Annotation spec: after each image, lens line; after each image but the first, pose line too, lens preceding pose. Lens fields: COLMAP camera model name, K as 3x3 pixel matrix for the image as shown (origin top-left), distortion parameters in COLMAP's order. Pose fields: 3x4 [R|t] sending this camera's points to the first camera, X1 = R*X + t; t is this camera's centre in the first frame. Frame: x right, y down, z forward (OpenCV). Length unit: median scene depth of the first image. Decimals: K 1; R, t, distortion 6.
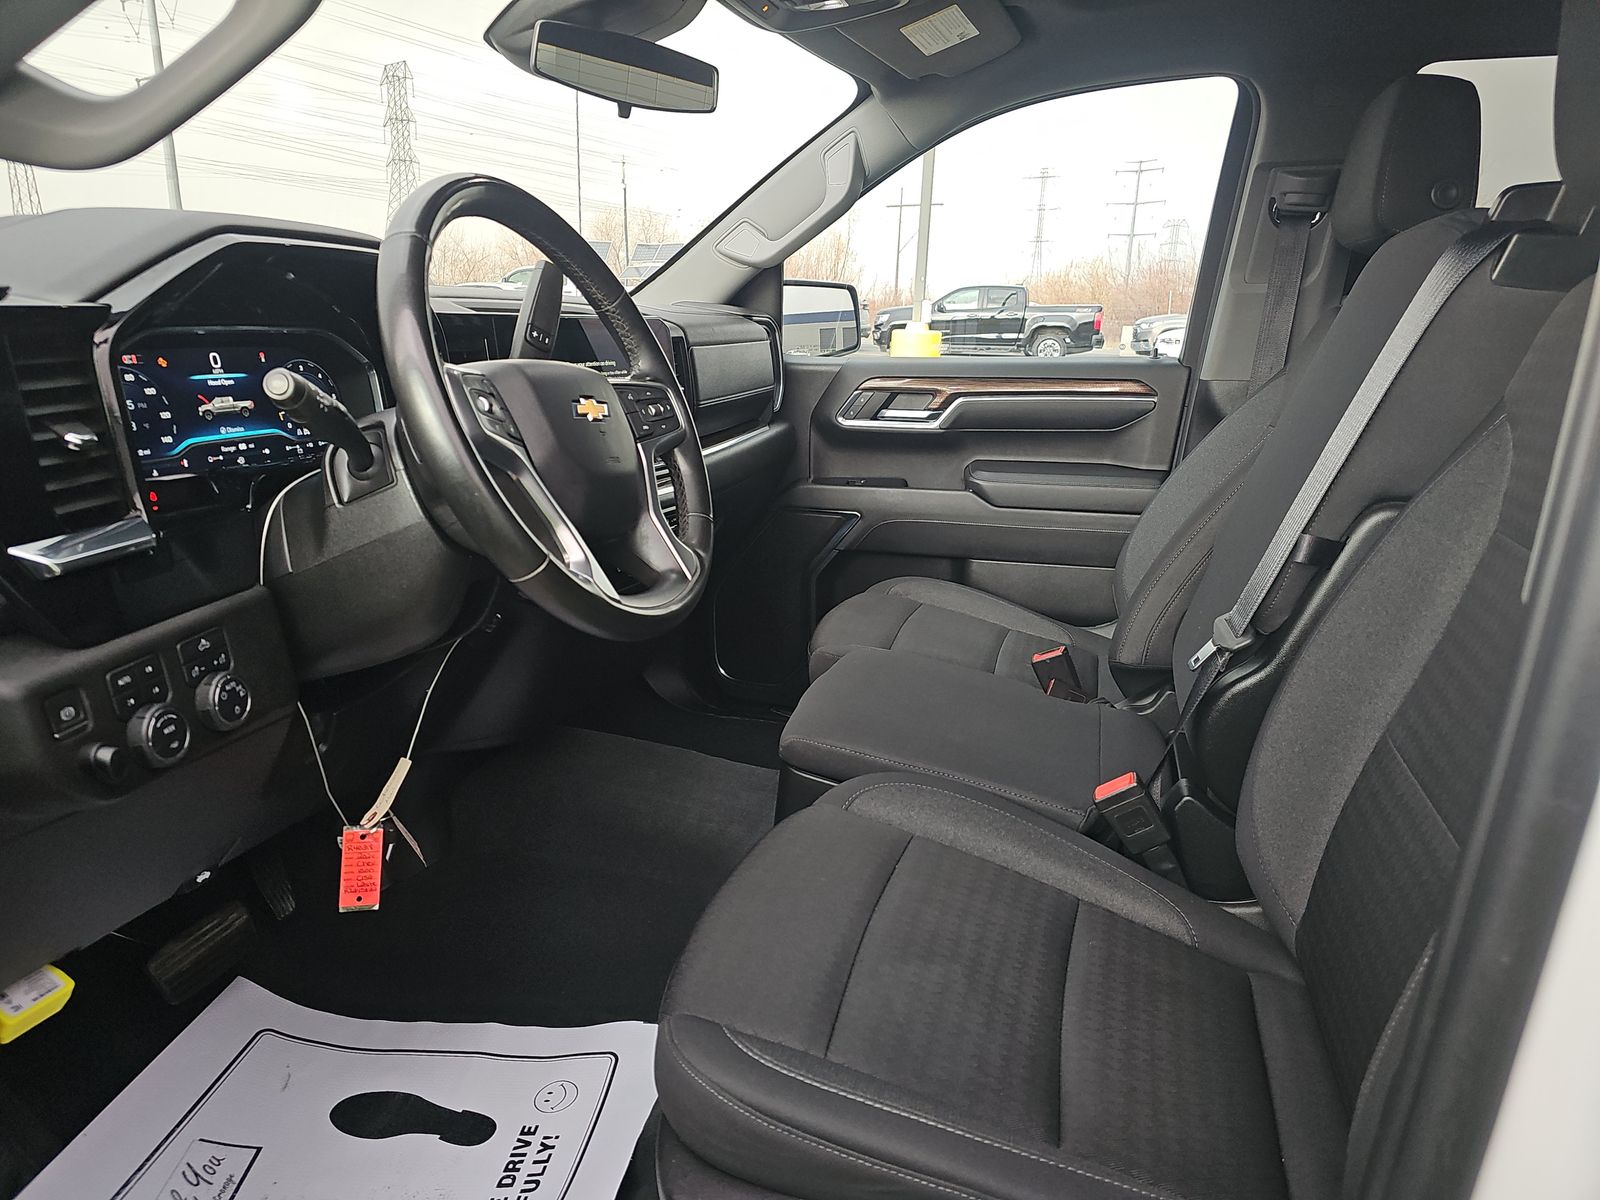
lens RADIAL K [[1043.4, 0, 807.8], [0, 1043.4, 602.8], [0, 0, 1]] dist [0.061490, -0.072755]
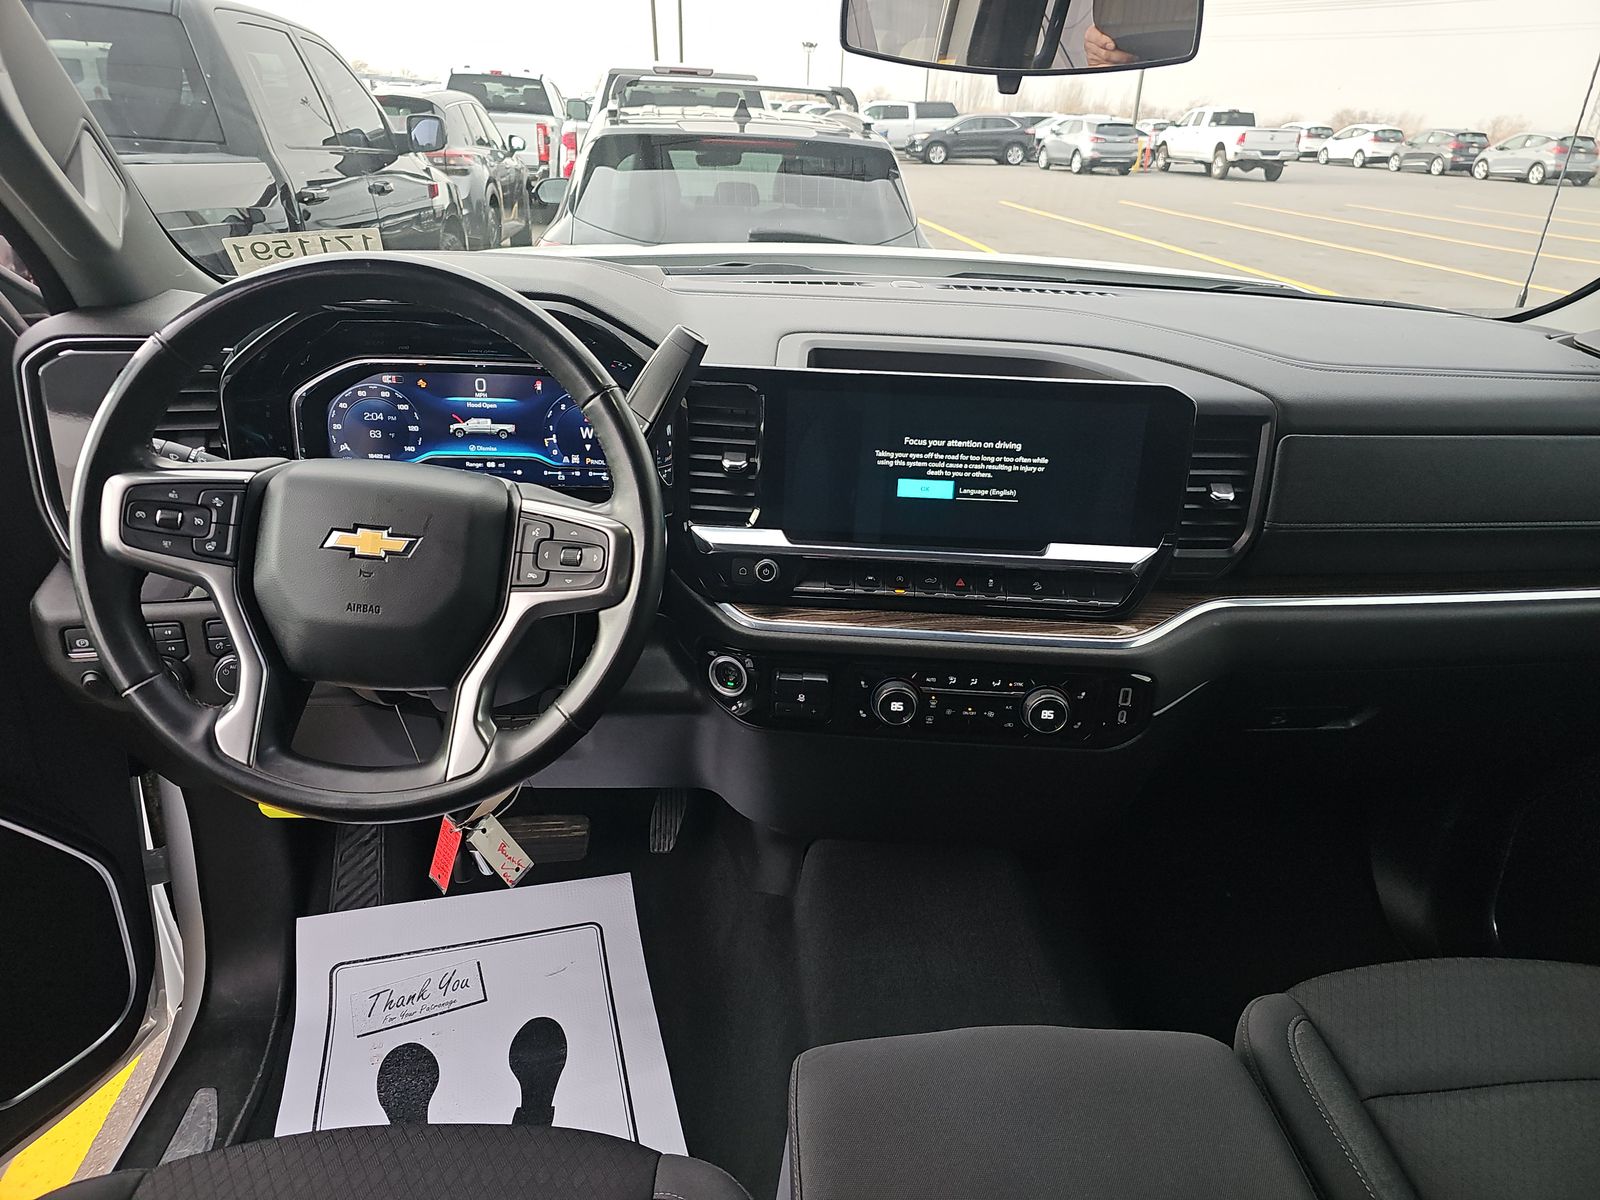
lens RADIAL K [[1043.4, 0, 807.8], [0, 1043.4, 602.8], [0, 0, 1]] dist [0.061490, -0.072755]
pose [[0.358135, 0.374004, -0.855489, 0.573419], [-0.276315, 0.917676, 0.285517, -0.423924], [0.891846, 0.134131, 0.431995, 0.855156]]
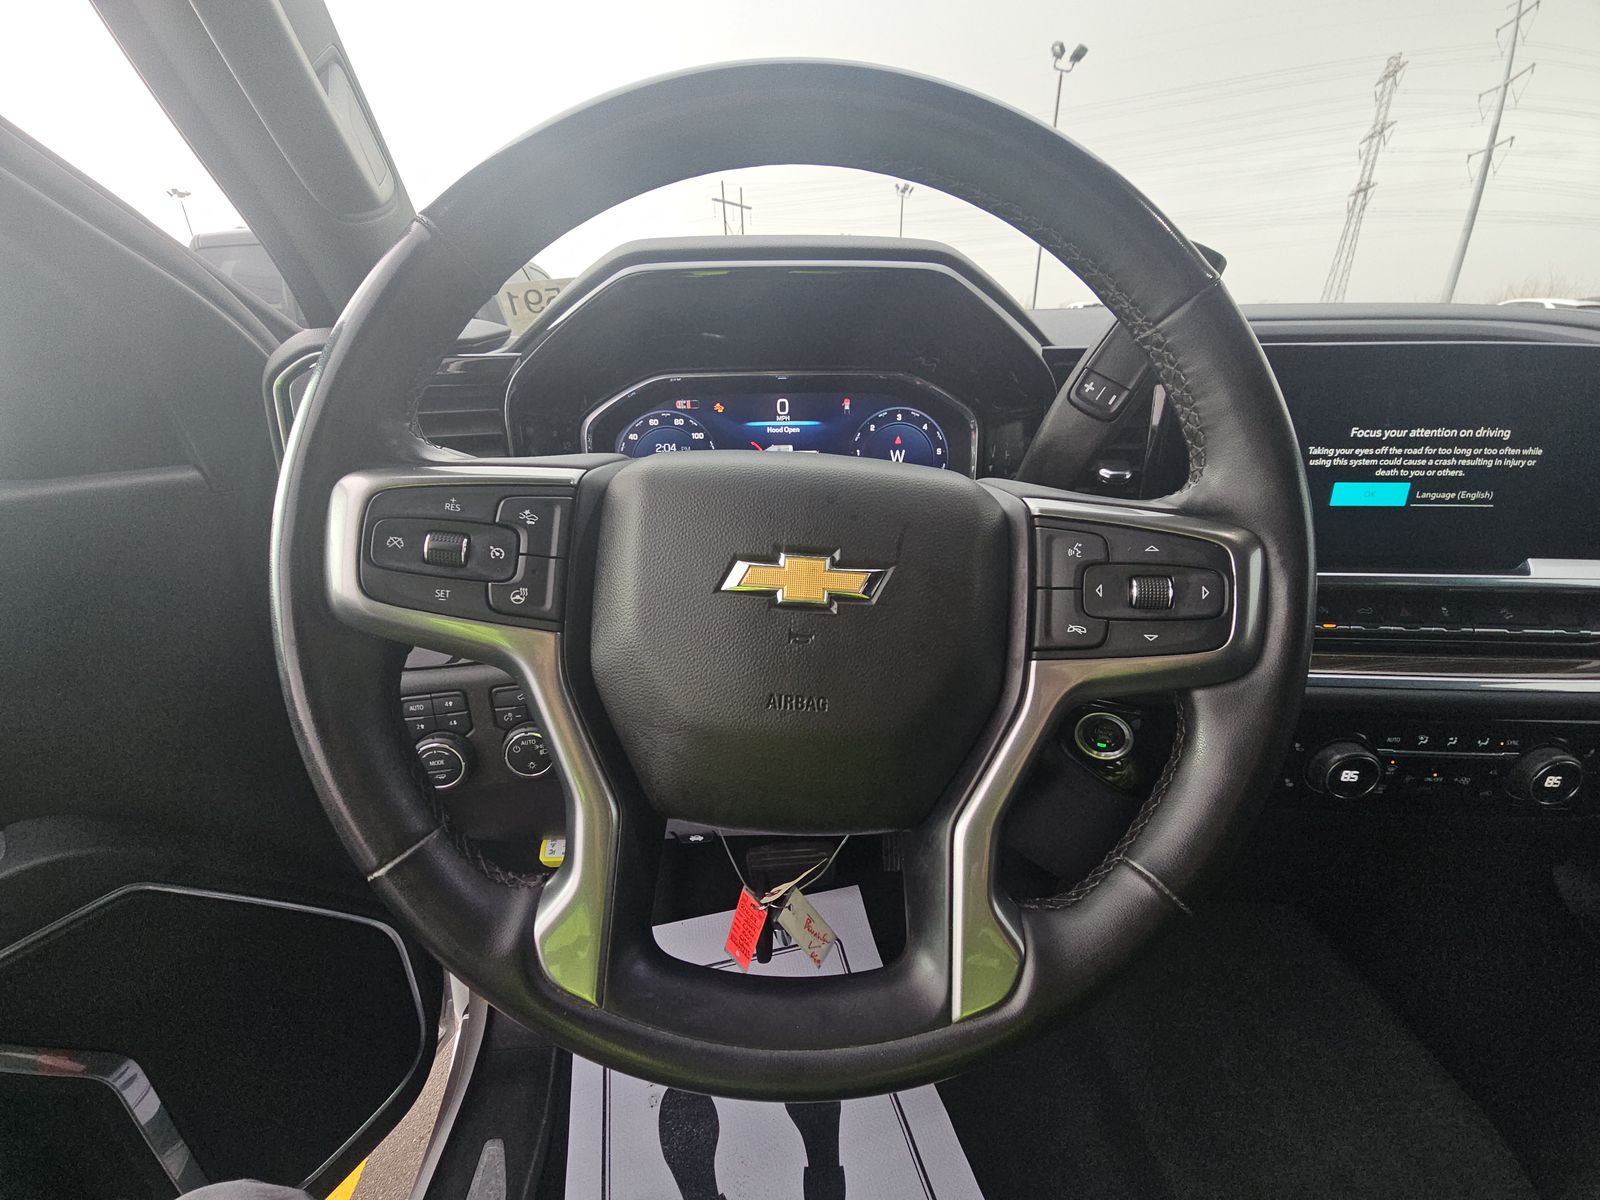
lens RADIAL K [[650.4, 0, 789.9], [0, 650.4, 605.2], [0, 0, 1]] dist [0.017023, -0.015863]
pose [[0.312588, 0.337535, -0.887896, 0.033198], [-0.228292, 0.934035, 0.274703, -0.223187], [0.922048, 0.116830, 0.369024, 0.800304]]
